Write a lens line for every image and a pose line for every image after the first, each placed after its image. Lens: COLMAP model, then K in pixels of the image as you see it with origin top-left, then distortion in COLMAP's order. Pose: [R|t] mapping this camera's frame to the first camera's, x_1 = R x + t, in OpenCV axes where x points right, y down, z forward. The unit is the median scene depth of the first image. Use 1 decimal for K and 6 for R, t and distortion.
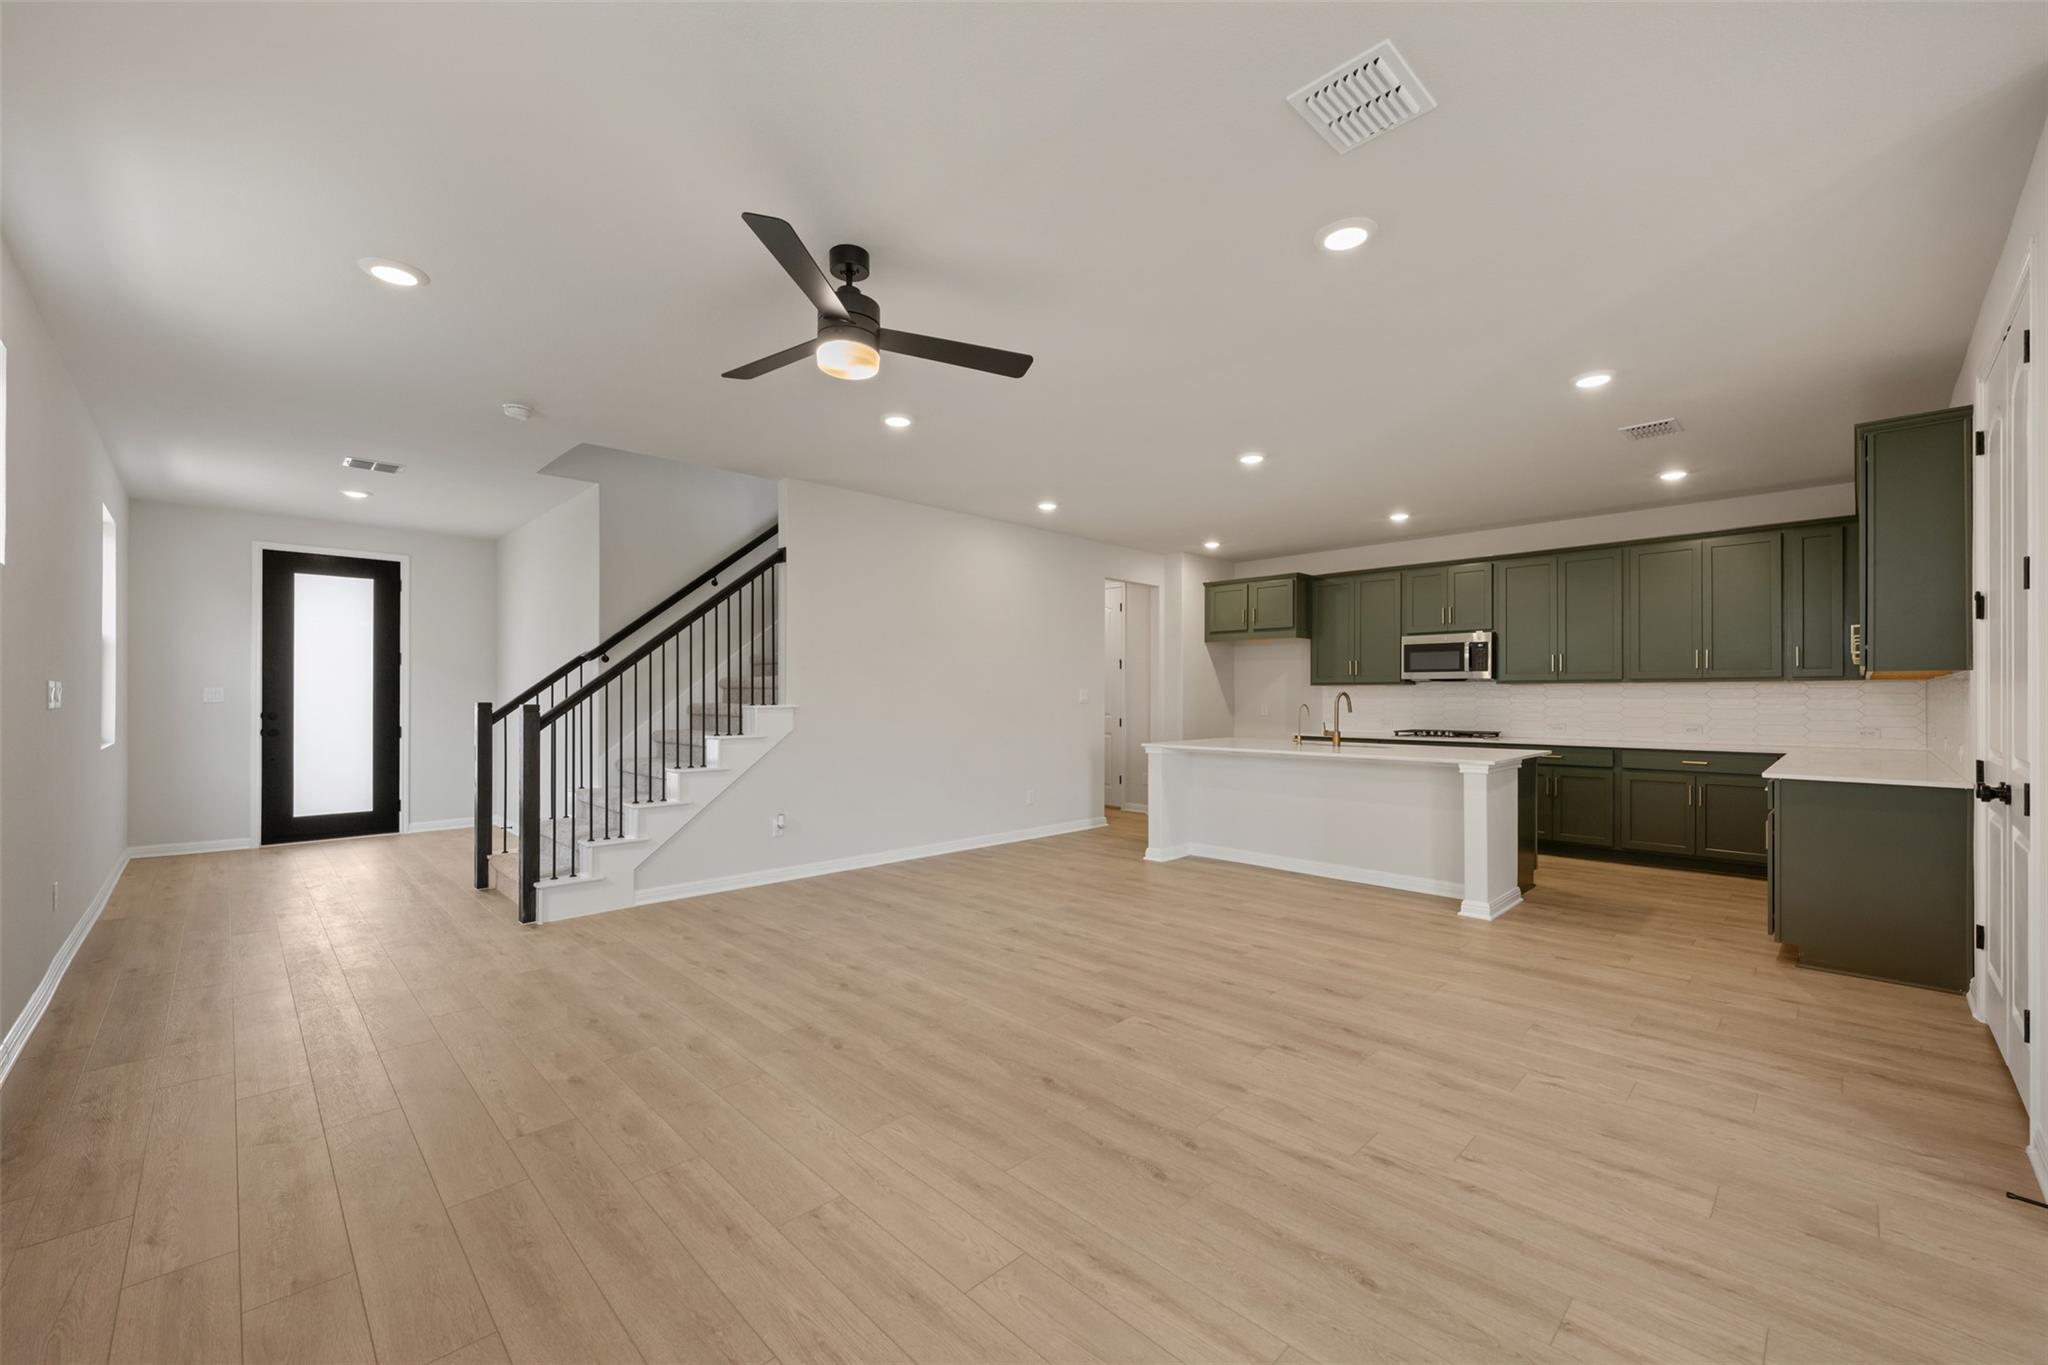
lens RADIAL K [[810.6, 0, 1027.6], [0, 810.6, 697.6], [0, 0, 1]] dist [0.001075, -0.000151]
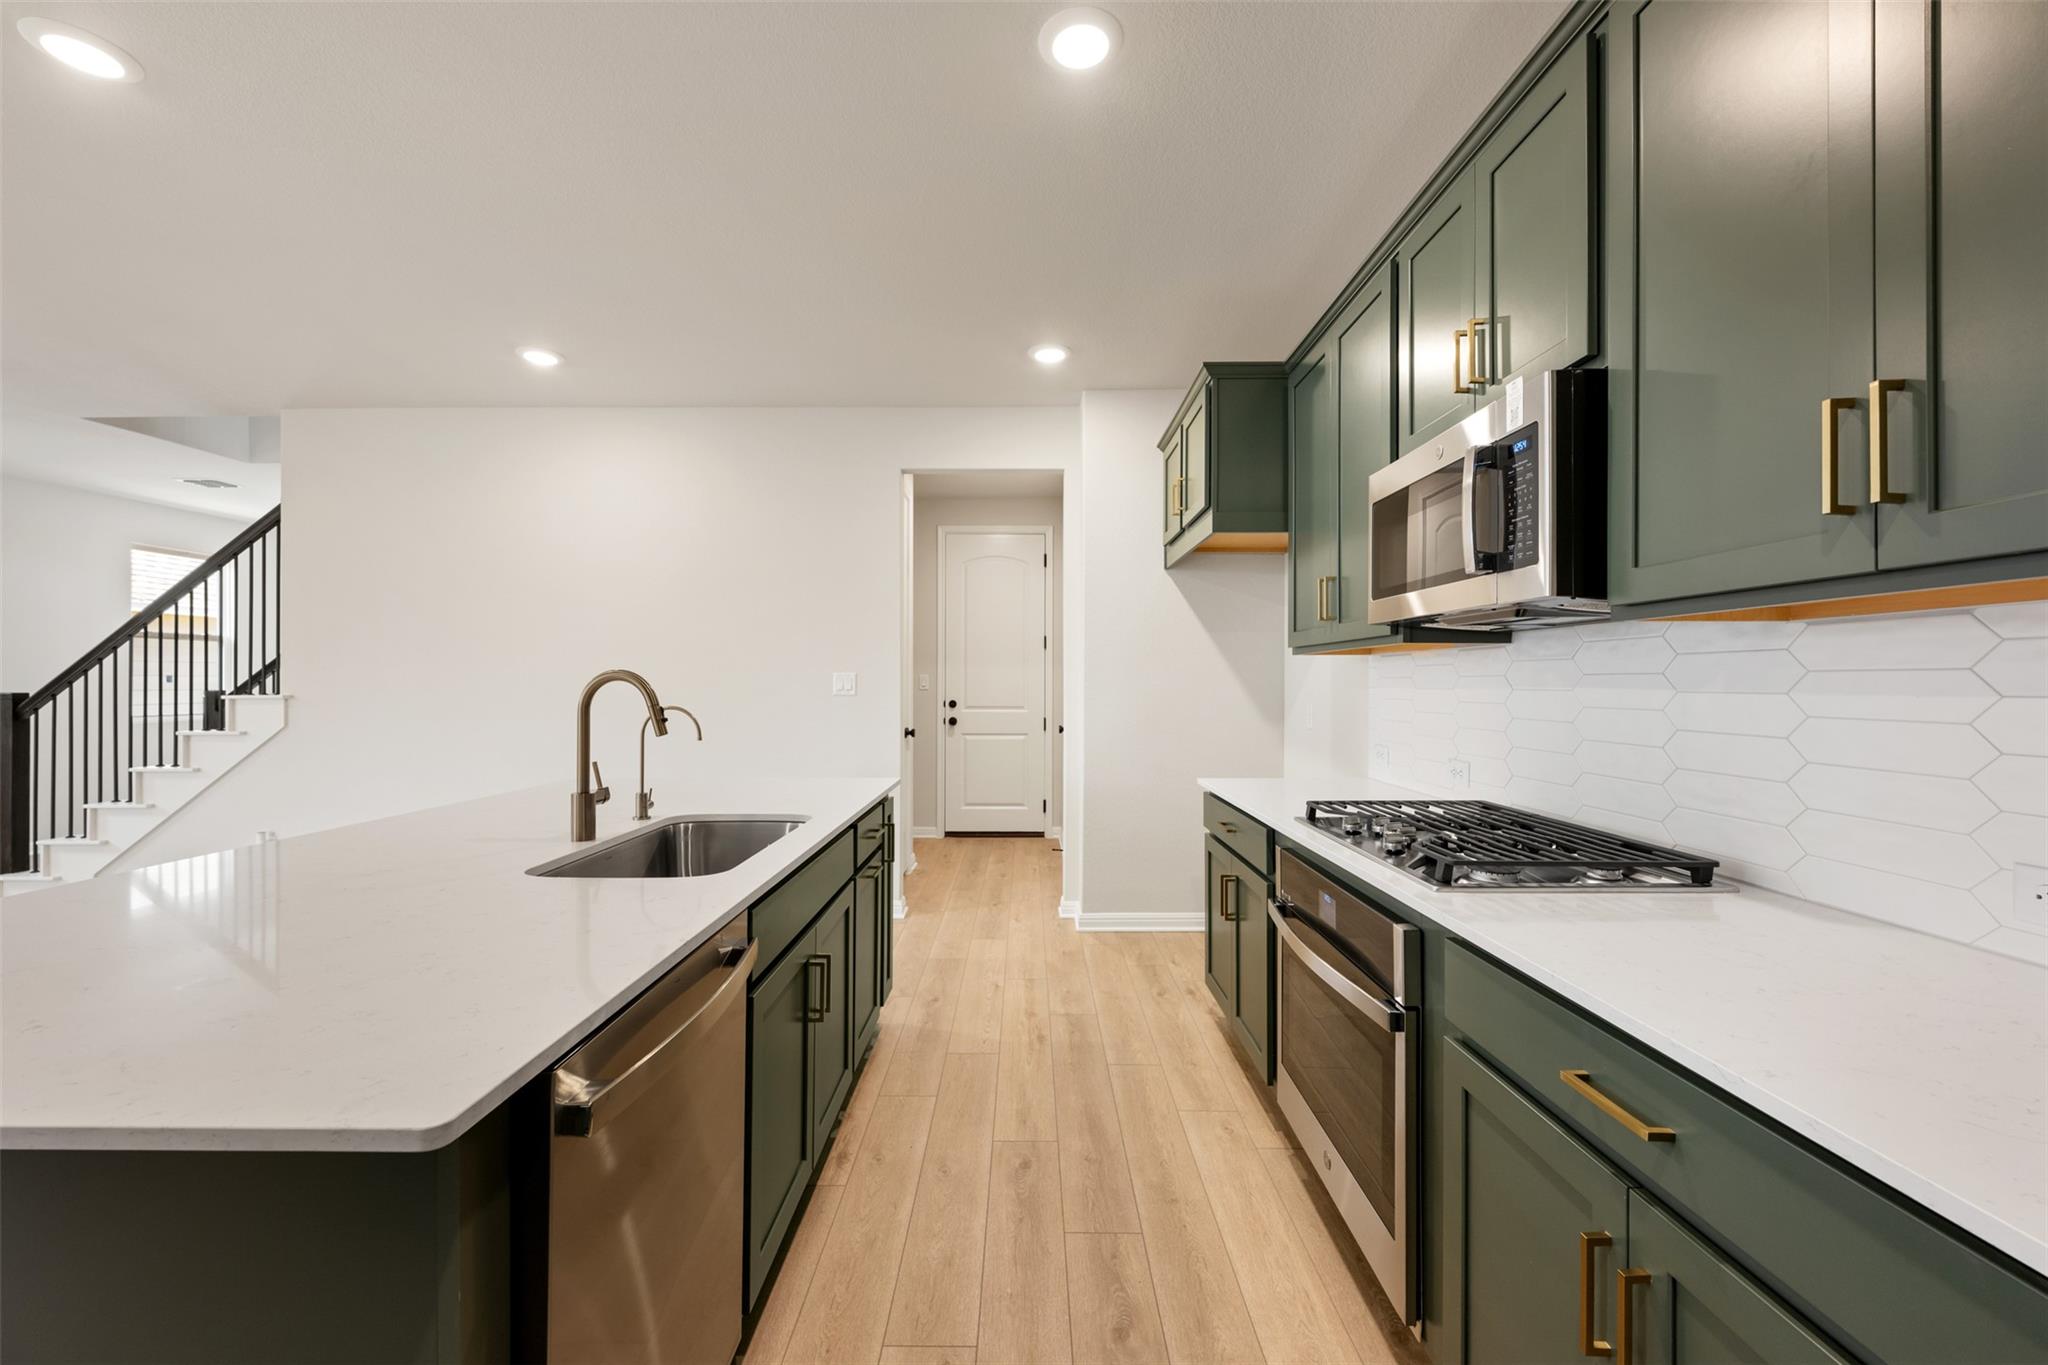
lens RADIAL K [[810.6, 0, 1022.8], [0, 810.6, 681.5], [0, 0, 1]] dist [0.001075, -0.000151]
pose [[0.704604, -0.001158, -0.709600, 0.816800], [-0.000565, 0.999997, -0.002192, -0.002264], [0.709600, 0.001946, 0.704602, 1.001503]]
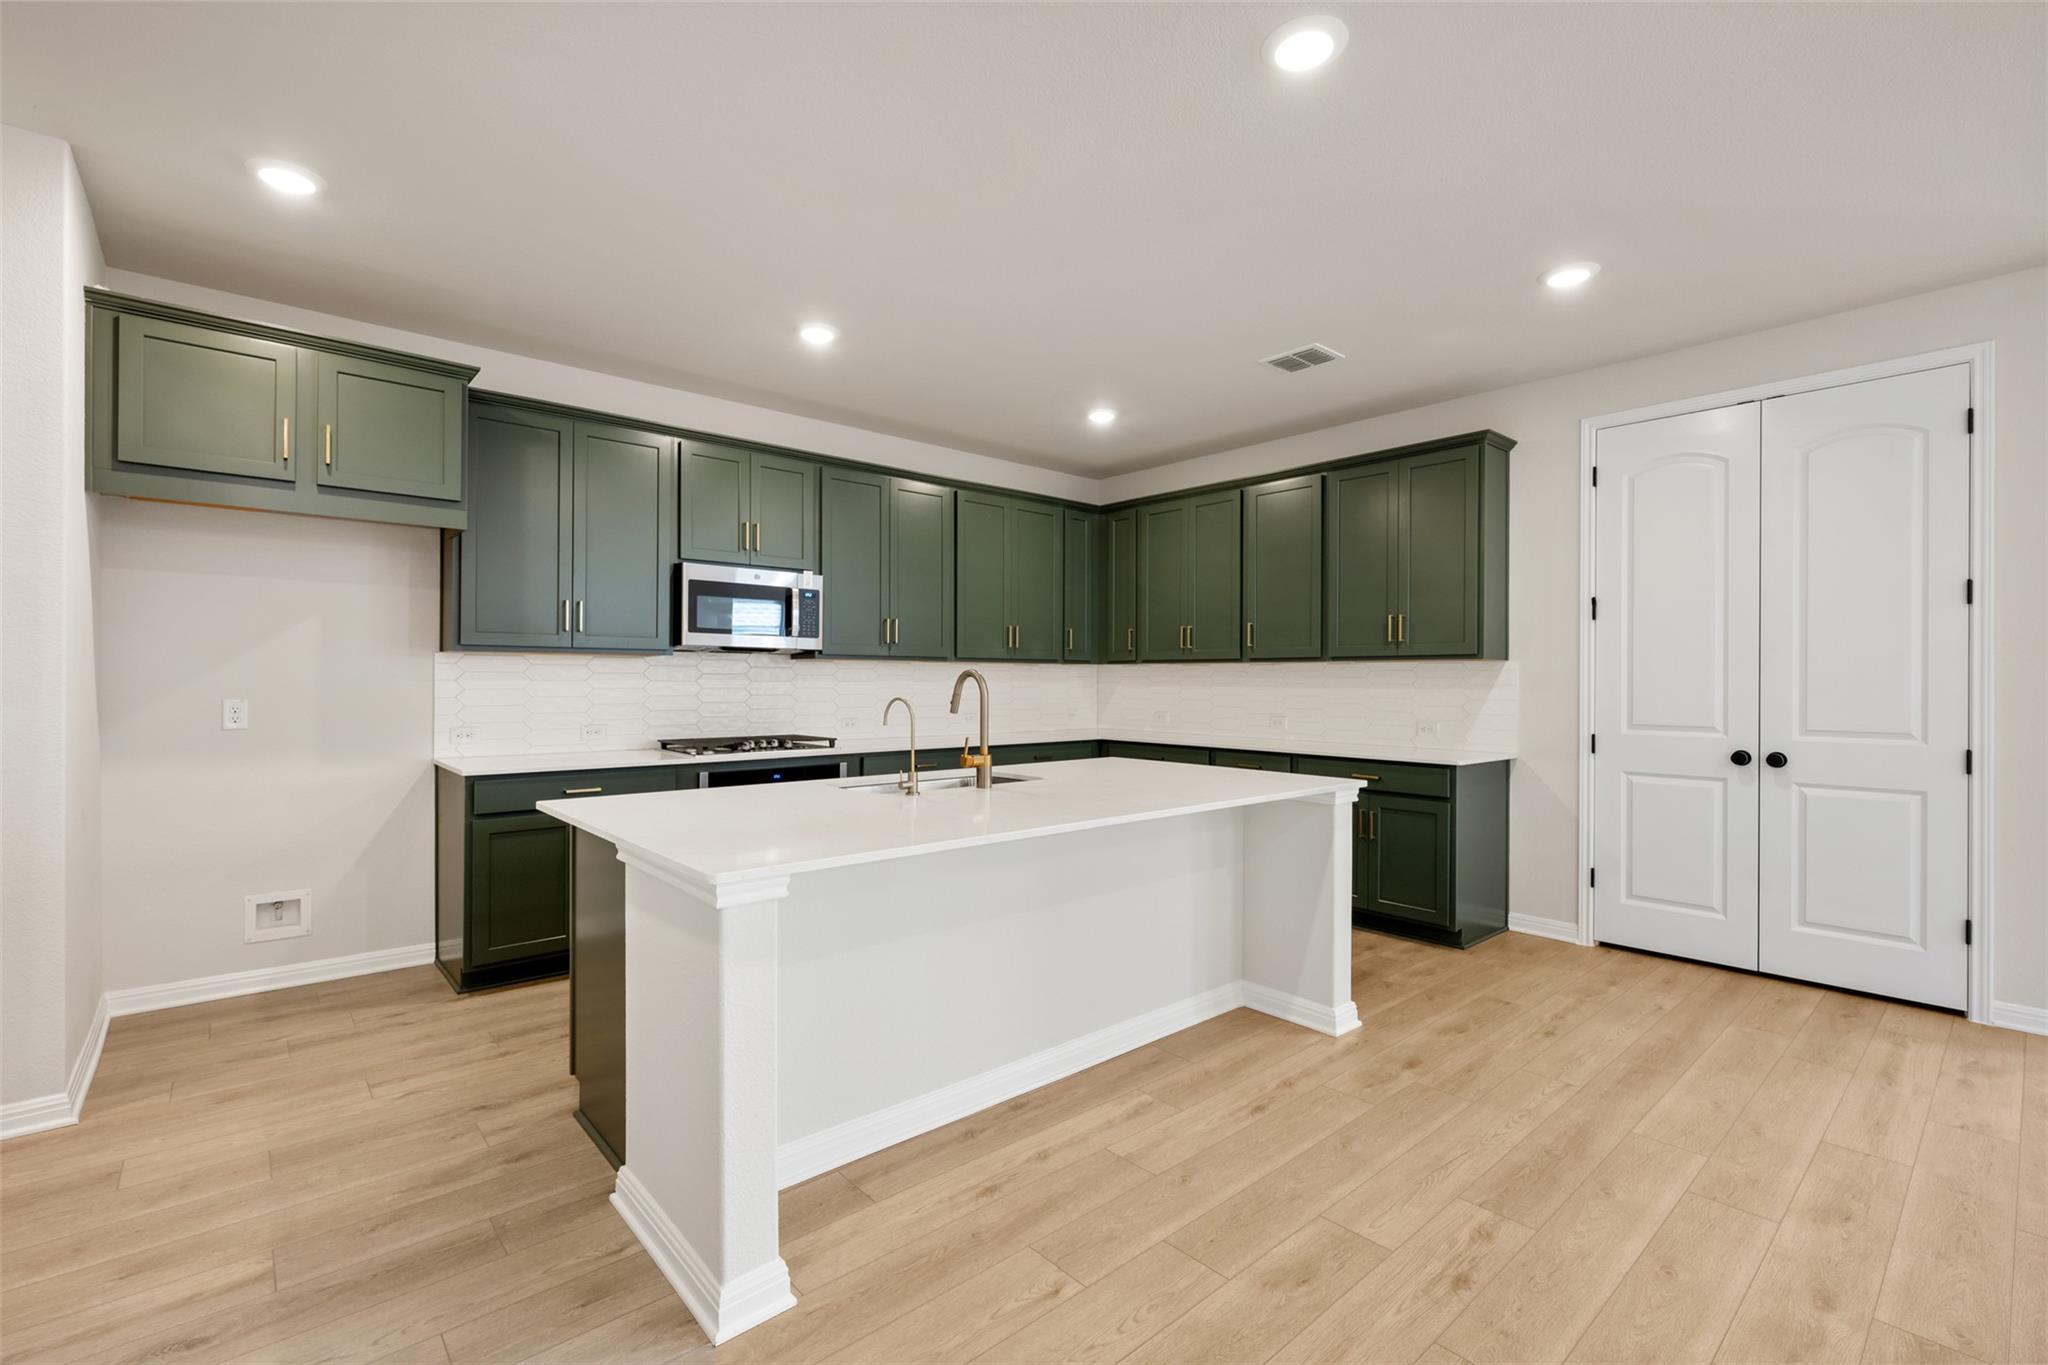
lens RADIAL K [[899.0, 0, 1021.6], [0, 899.0, 681.4], [0, 0, 1]] dist [0.003042, -0.001382]
pose [[0.058962, -0.001300, 0.998259, -0.143893], [-0.004179, 0.999990, 0.001550, -0.001287], [-0.998251, -0.004263, 0.058956, 1.059127]]
